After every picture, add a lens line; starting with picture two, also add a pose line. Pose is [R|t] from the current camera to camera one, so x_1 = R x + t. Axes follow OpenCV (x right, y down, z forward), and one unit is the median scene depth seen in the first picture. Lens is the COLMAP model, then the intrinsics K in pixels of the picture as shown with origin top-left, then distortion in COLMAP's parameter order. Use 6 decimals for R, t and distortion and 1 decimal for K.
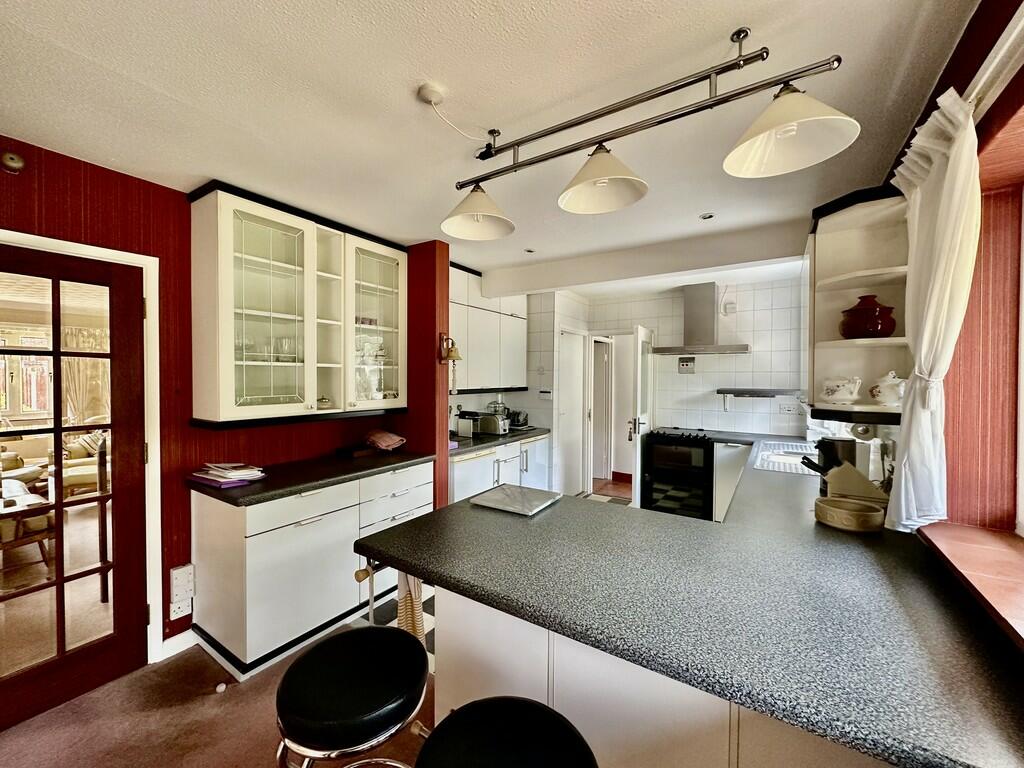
lens RADIAL K [[408.5, 0, 513.2], [0, 408.5, 383.2], [0, 0, 1]] dist [0.000456, 0.000050]
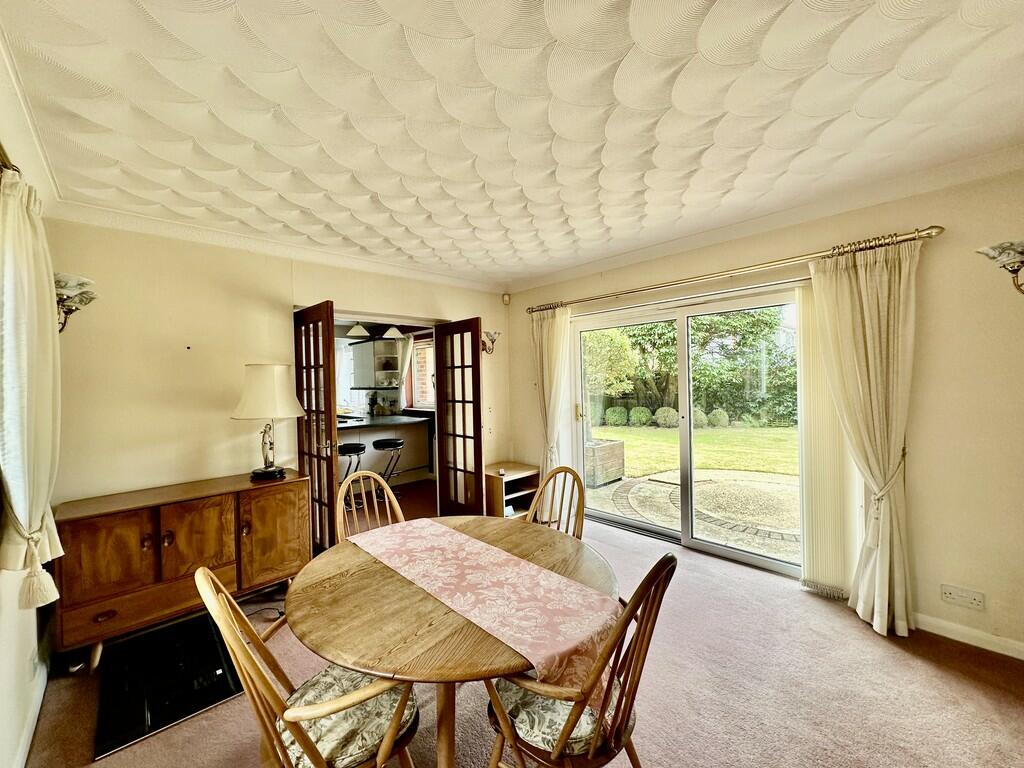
lens RADIAL K [[408.5, 0, 513.2], [0, 408.5, 383.2], [0, 0, 1]] dist [0.000456, 0.000050]
pose [[0.224834, -0.020664, 0.974178, -2.238197], [0.042981, 0.999012, 0.011271, 0.023548], [-0.973449, 0.039337, 0.225500, -0.913743]]
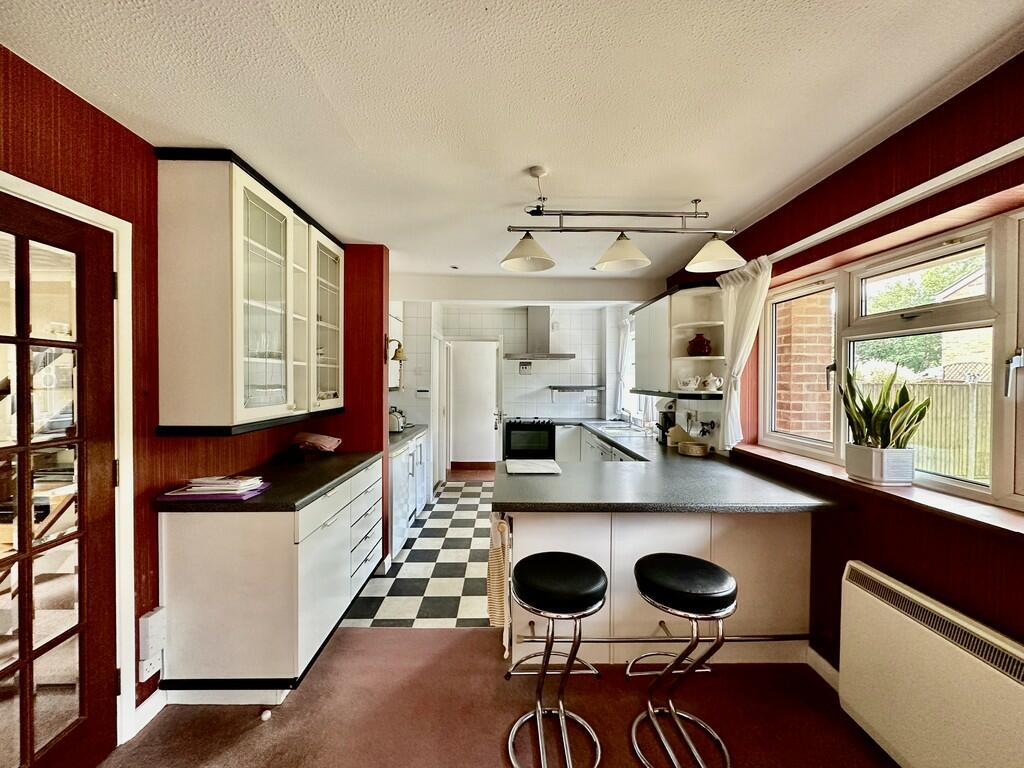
lens RADIAL K [[408.5, 0, 513.2], [0, 408.5, 383.2], [0, 0, 1]] dist [0.000456, 0.000050]
pose [[0.825710, -0.006948, 0.564053, -0.705142], [0.009017, 0.999959, -0.000882, 0.008666], [-0.564023, 0.005814, 0.825738, -0.064187]]
